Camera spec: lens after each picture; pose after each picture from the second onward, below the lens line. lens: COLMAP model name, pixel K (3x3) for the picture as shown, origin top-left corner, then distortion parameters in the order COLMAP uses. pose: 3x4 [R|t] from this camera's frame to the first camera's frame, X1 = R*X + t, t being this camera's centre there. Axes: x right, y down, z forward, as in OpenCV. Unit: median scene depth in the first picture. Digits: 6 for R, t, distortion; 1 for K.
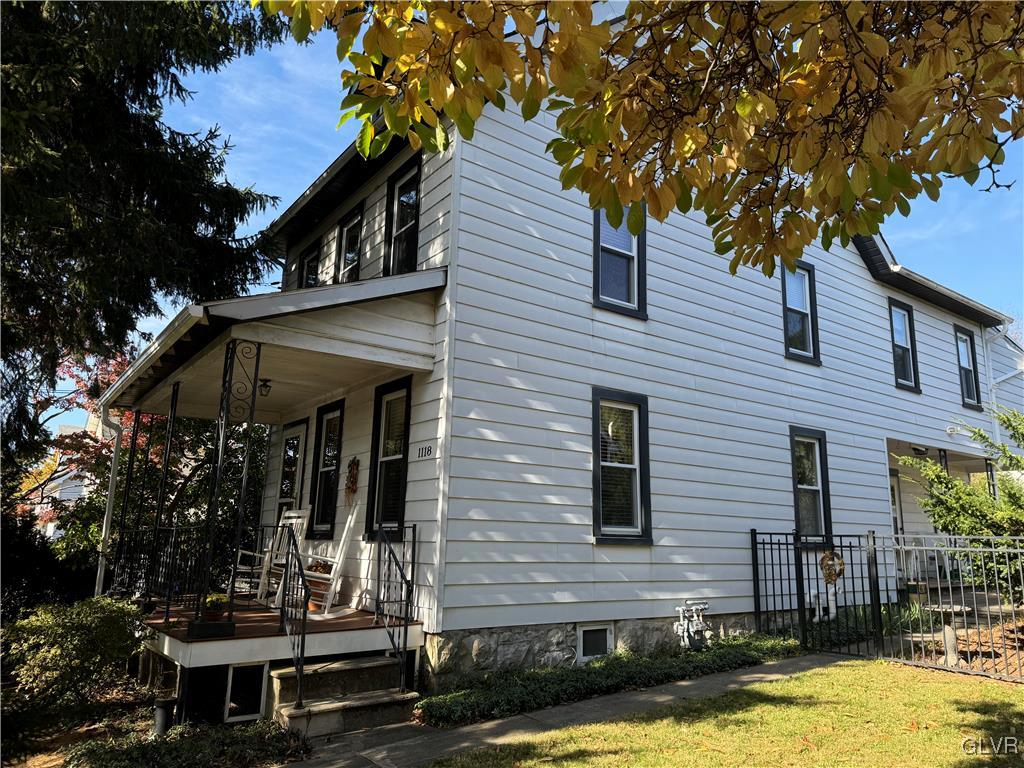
lens RADIAL K [[717.5, 0, 512.0], [0, 717.5, 384.0], [0, 0, 1]] dist [0.108839, -0.161278]
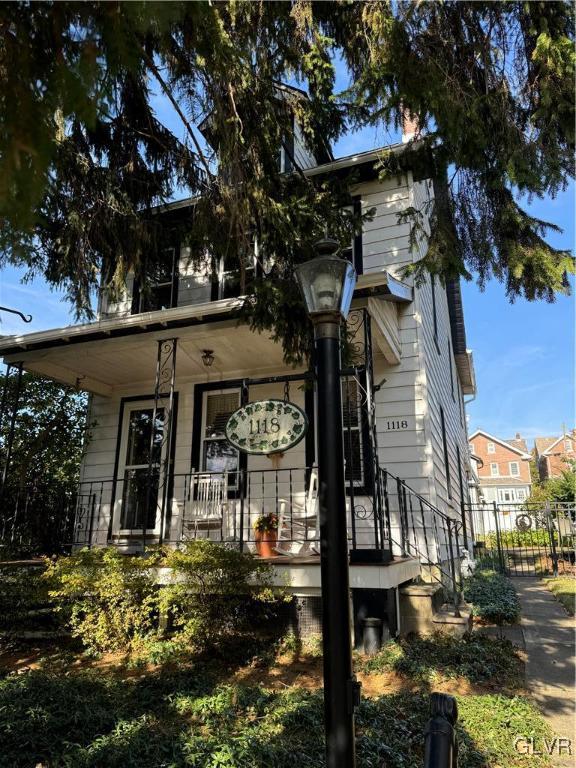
lens RADIAL K [[538.2, 0, 283.4], [0, 538.2, 384.3], [0, 0, 1]] dist [0.108839, -0.161278]
pose [[0.837829, 0.134464, 0.529114, -0.780190], [-0.099156, 0.990553, -0.094720, 0.128727], [-0.536852, 0.026894, 0.843248, 0.284874]]
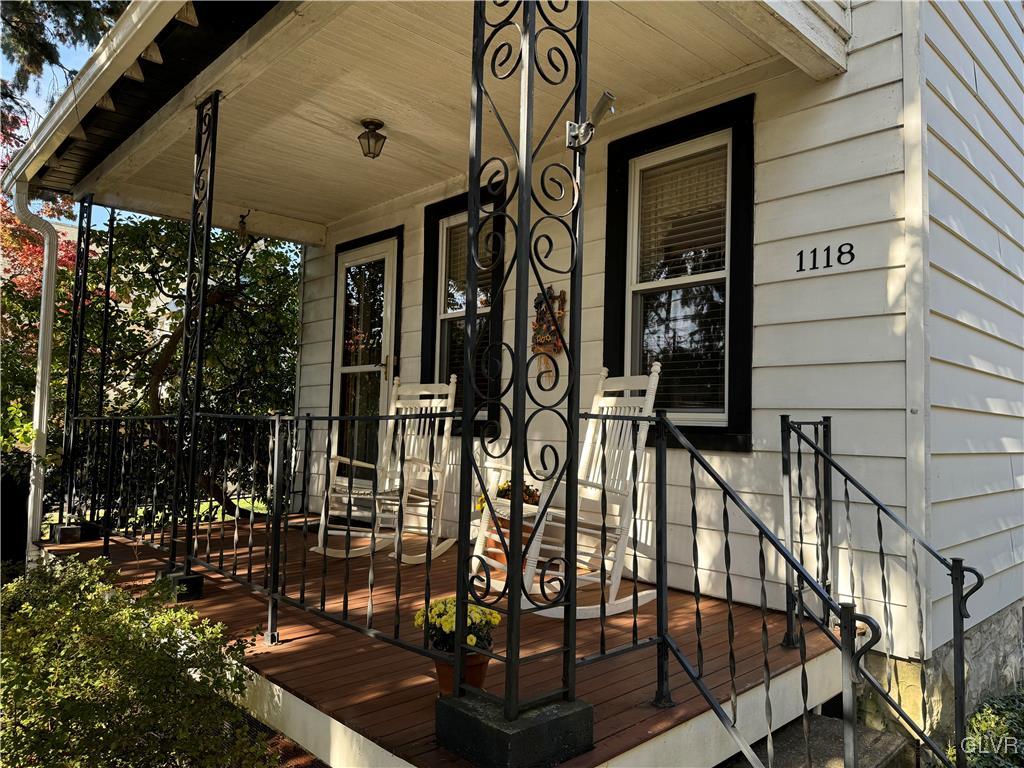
lens RADIAL K [[713.6, 0, 513.2], [0, 713.6, 381.5], [0, 0, 1]] dist [0.120771, -0.167749]
pose [[0.991277, 0.005253, 0.131691, -0.358385], [-0.026375, 0.986900, 0.159165, 0.099714], [-0.129130, -0.161250, 0.978429, 0.551217]]
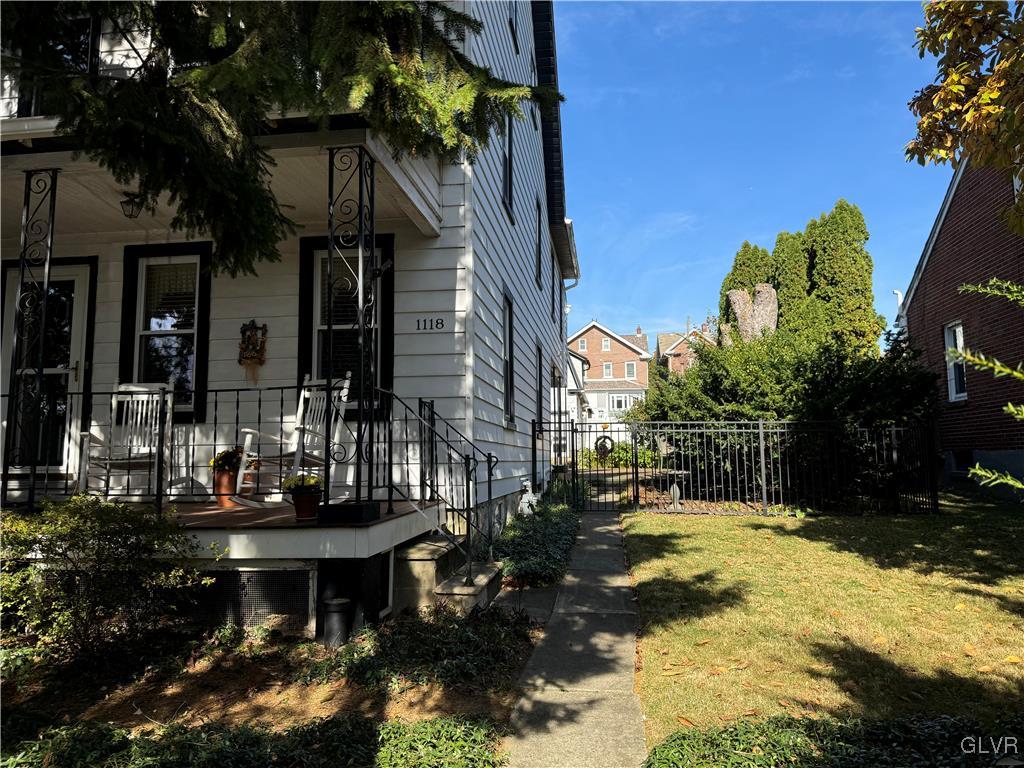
lens RADIAL K [[713.6, 0, 513.2], [0, 713.6, 381.5], [0, 0, 1]] dist [0.120771, -0.167749]
pose [[0.694464, 0.051489, 0.717682, -0.667734], [-0.131639, 0.989693, 0.056376, 0.097422], [-0.707383, -0.133626, 0.694085, 0.278516]]
